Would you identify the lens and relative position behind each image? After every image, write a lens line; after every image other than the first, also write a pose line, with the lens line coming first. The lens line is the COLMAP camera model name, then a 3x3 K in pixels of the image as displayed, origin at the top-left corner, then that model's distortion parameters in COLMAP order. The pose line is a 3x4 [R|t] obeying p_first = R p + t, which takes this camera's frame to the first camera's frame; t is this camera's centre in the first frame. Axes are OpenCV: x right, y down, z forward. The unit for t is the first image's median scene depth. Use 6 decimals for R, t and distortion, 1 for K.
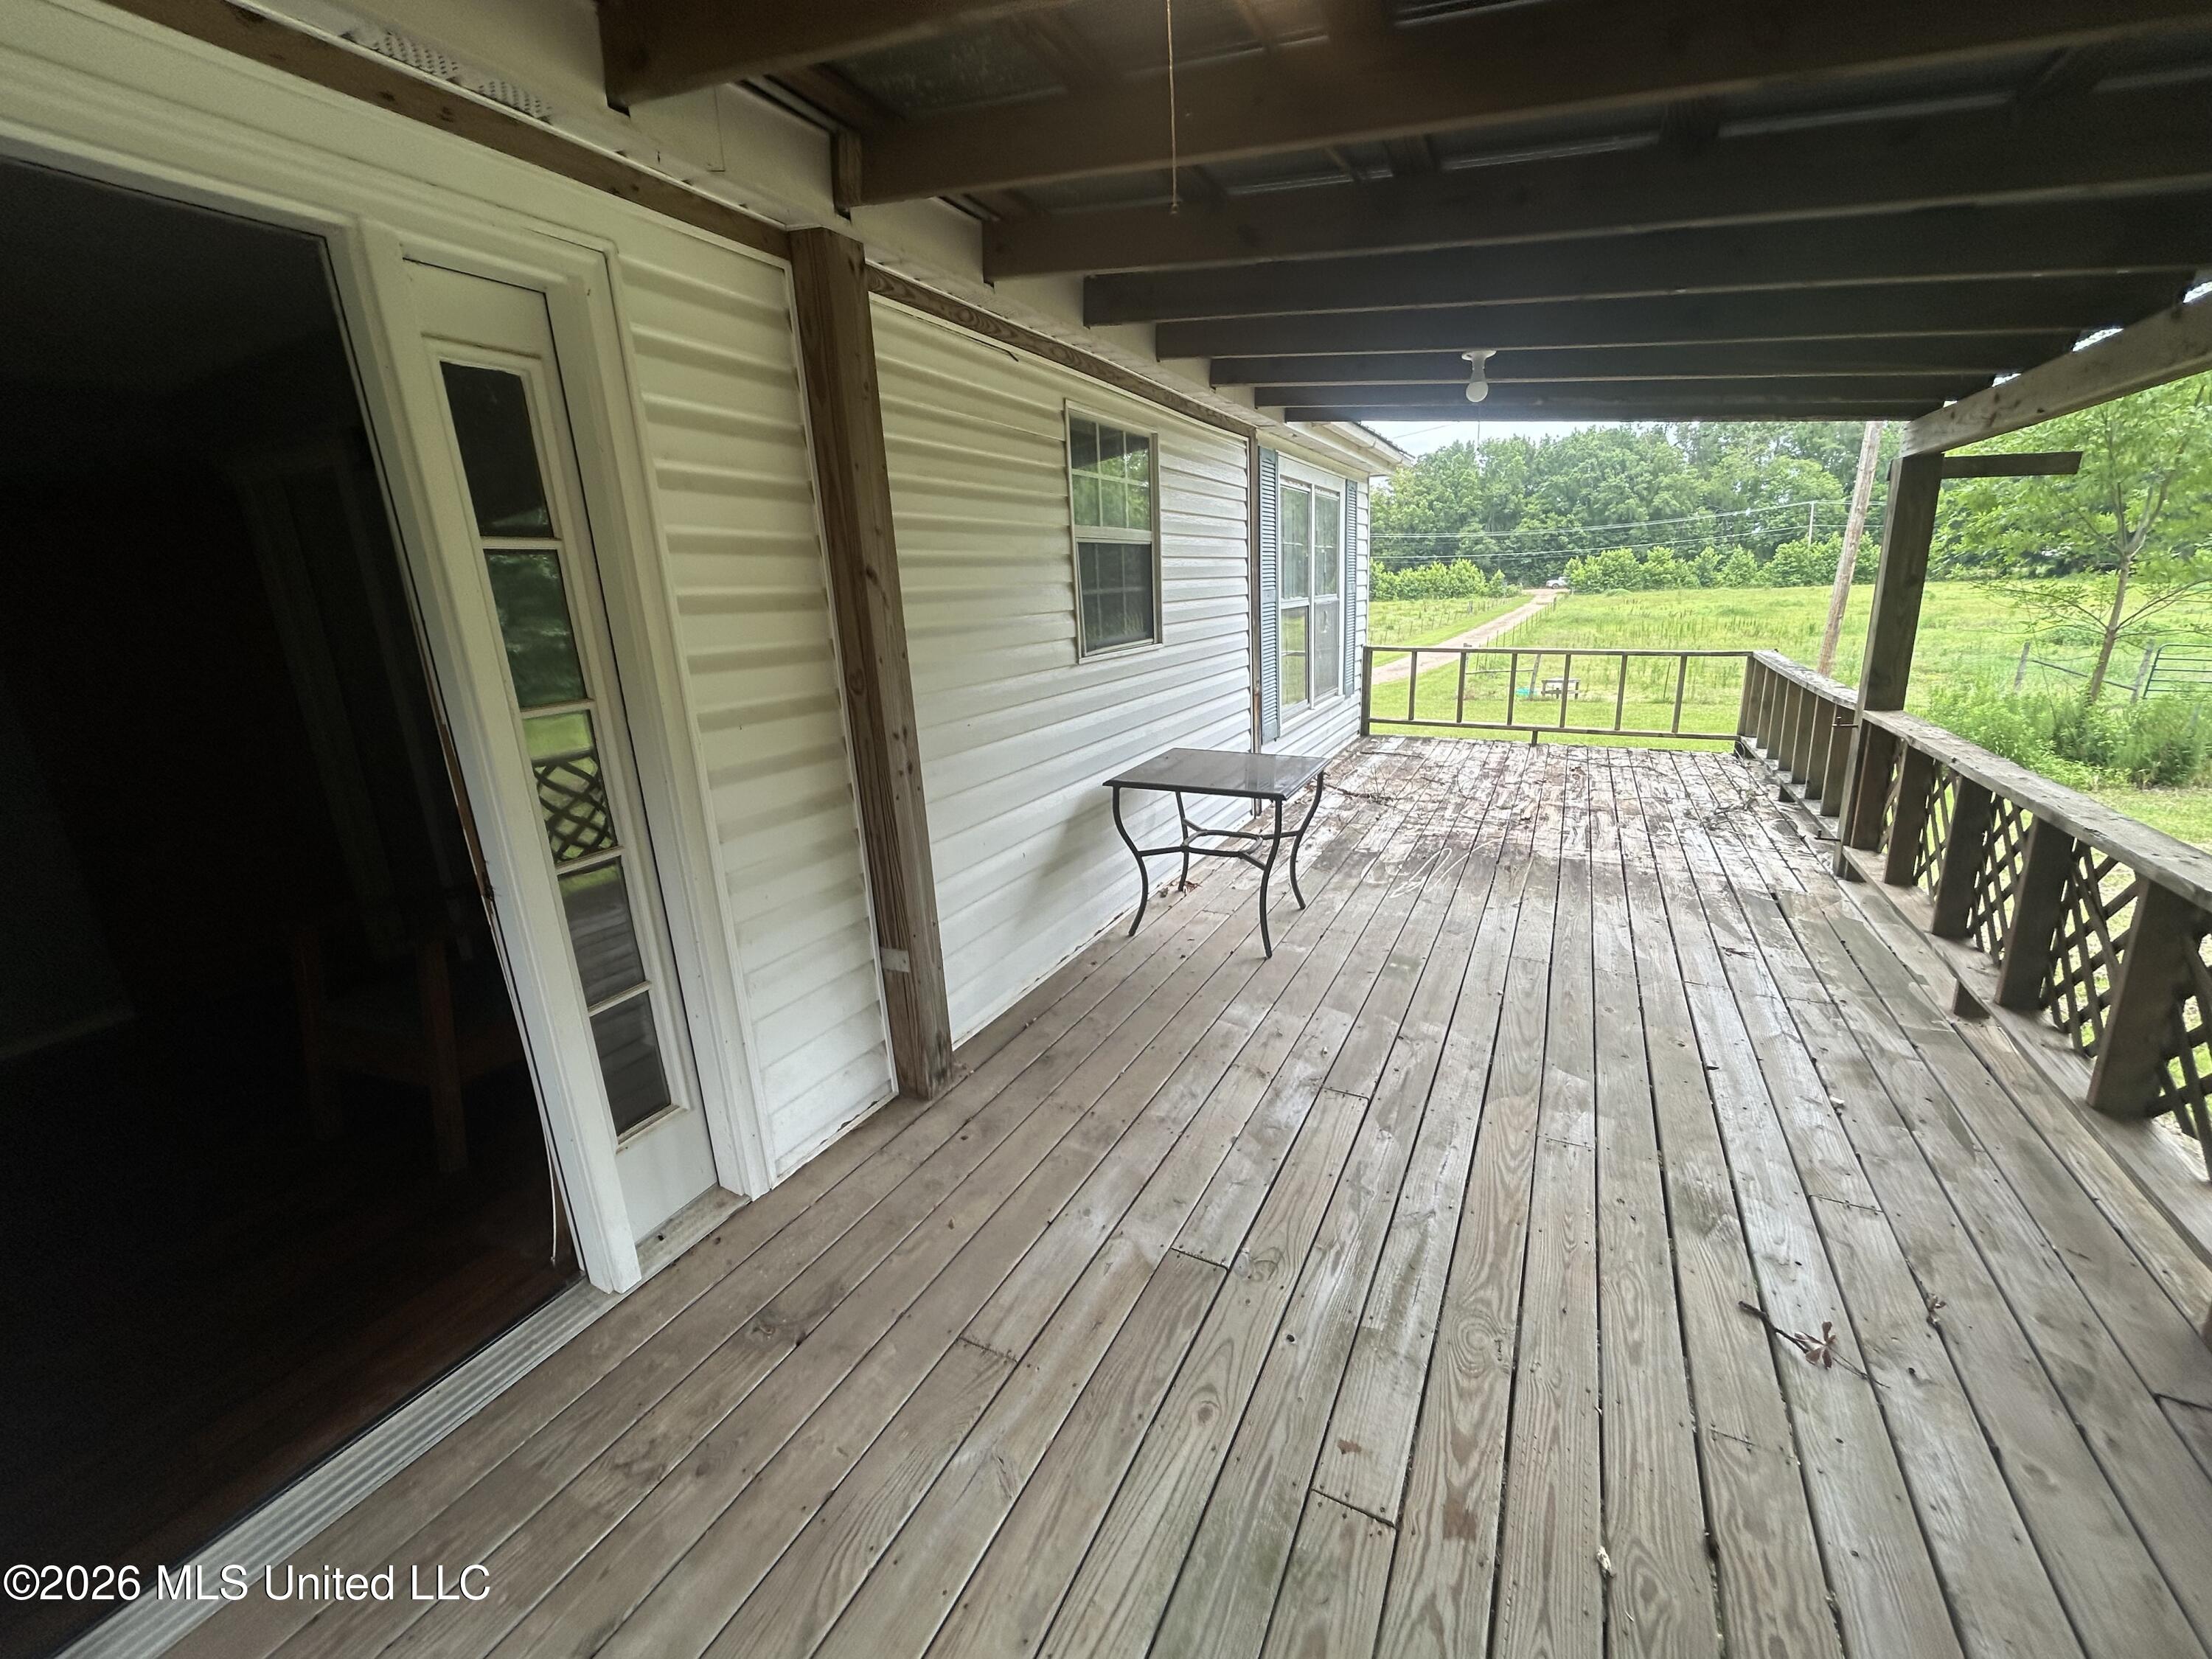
lens RADIAL K [[893.8, 0, 1098.0], [0, 893.8, 826.1], [0, 0, 1]] dist [-0.007051, 0.005024]
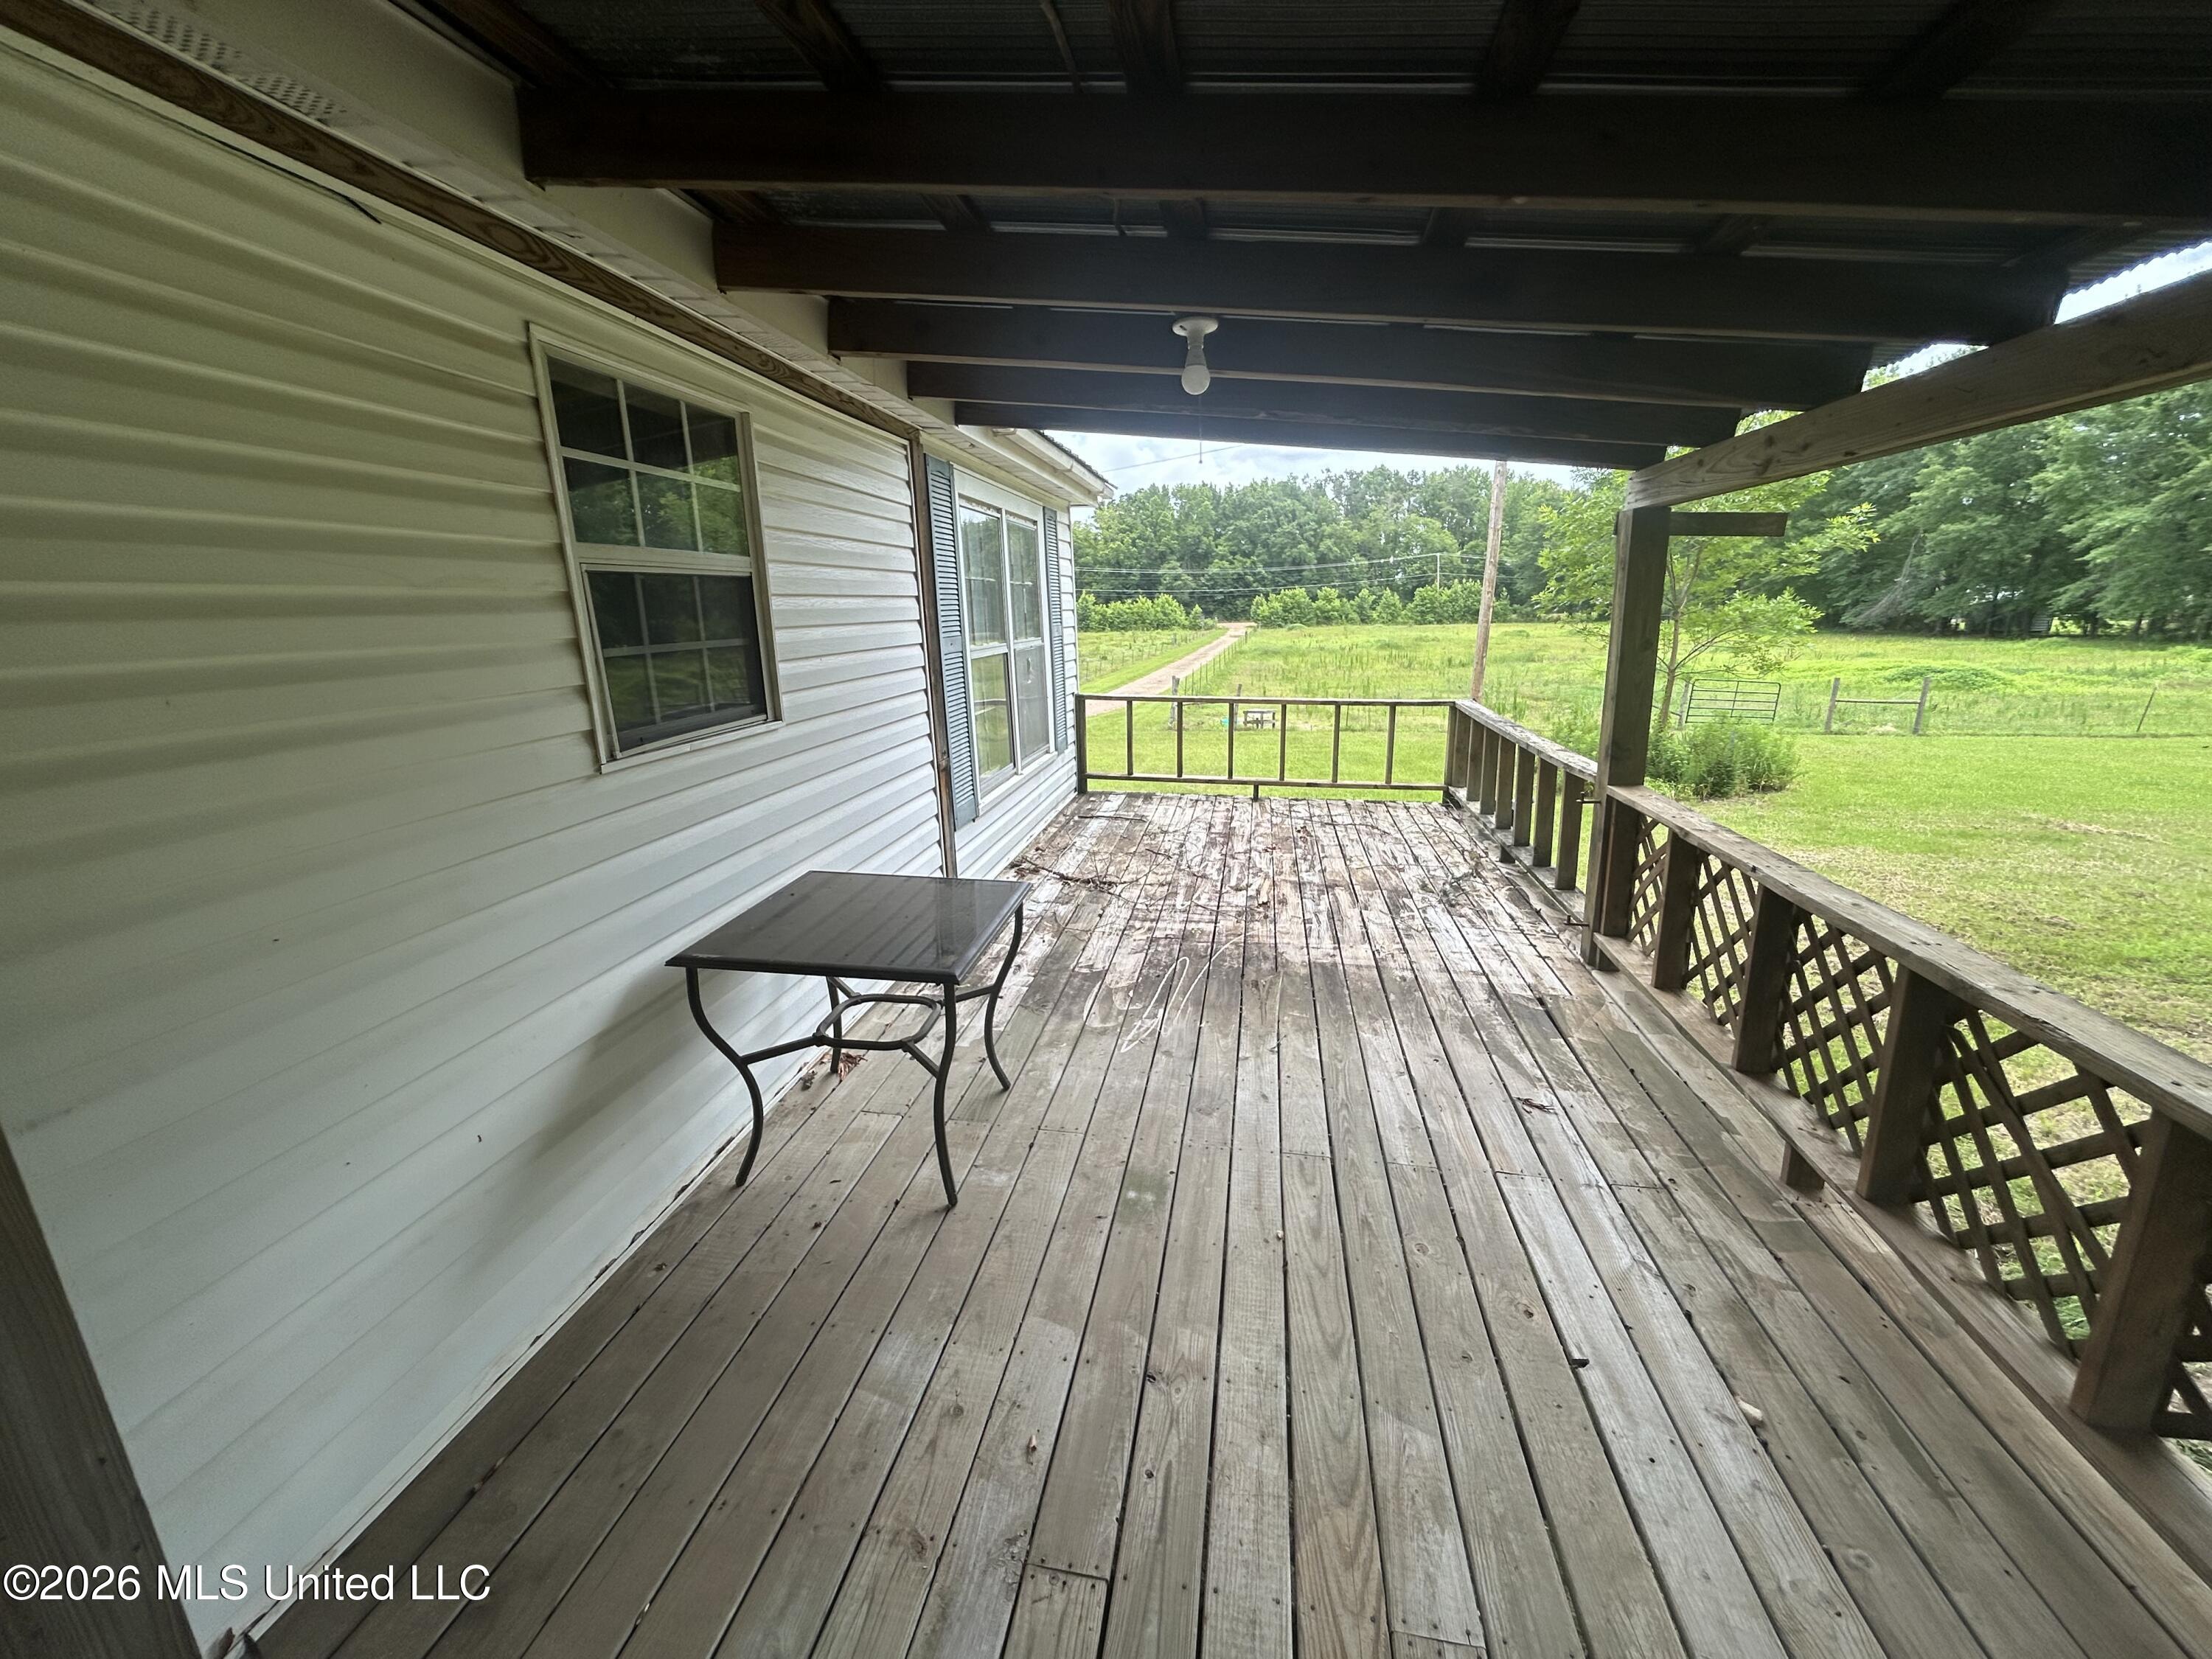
lens RADIAL K [[893.8, 0, 1098.0], [0, 893.8, 826.1], [0, 0, 1]] dist [-0.007051, 0.005024]
pose [[0.954594, -0.050411, 0.293613, 0.082236], [0.059129, 0.998032, -0.020885, -0.081010], [-0.291983, 0.037298, 0.955696, 0.235690]]
